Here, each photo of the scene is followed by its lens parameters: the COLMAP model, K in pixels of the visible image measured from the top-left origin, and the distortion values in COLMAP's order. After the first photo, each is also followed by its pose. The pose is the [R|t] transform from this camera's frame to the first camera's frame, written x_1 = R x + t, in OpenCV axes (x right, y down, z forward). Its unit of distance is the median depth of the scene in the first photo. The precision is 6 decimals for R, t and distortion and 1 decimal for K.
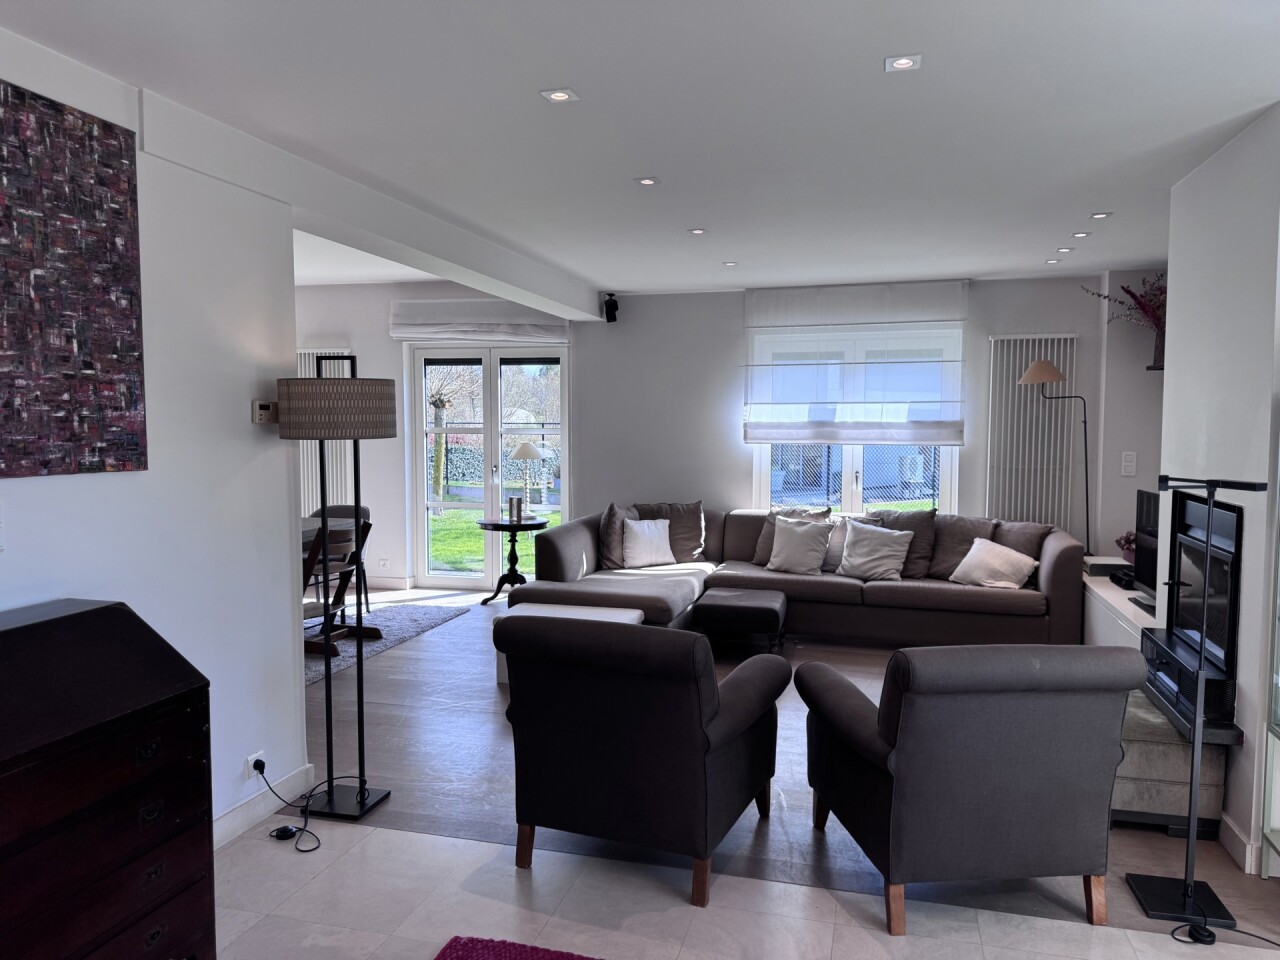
lens RADIAL K [[908.7, 0, 640.3], [0, 908.7, 487.8], [0, 0, 1]] dist [0.034113, -0.007548]
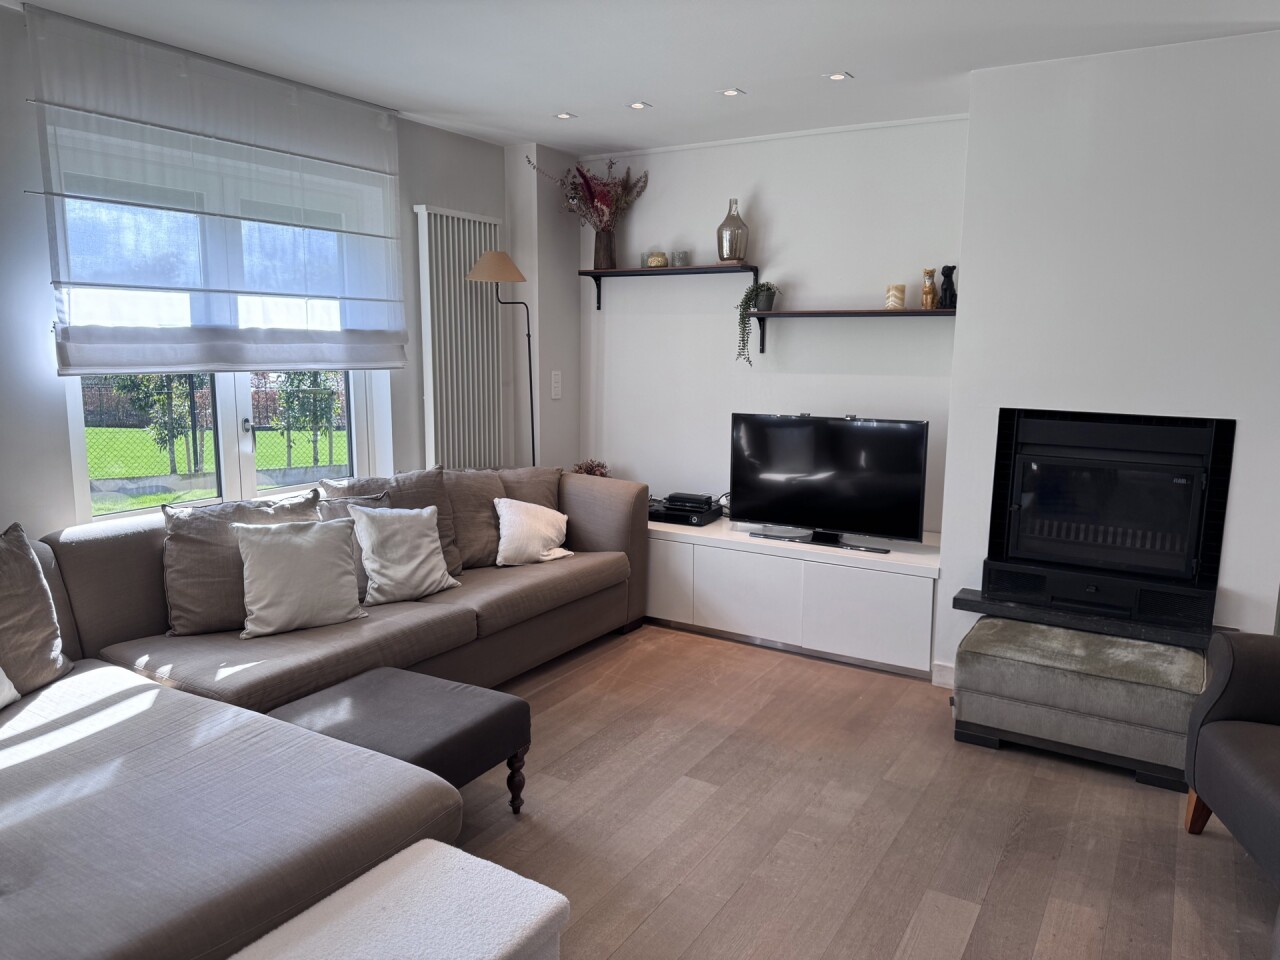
lens RADIAL K [[908.7, 0, 640.3], [0, 908.7, 487.8], [0, 0, 1]] dist [0.034113, -0.007548]
pose [[0.281560, -0.156199, 0.946745, -0.243415], [0.060804, 0.987583, 0.144853, -0.044753], [-0.957615, 0.016781, 0.287562, 0.635658]]
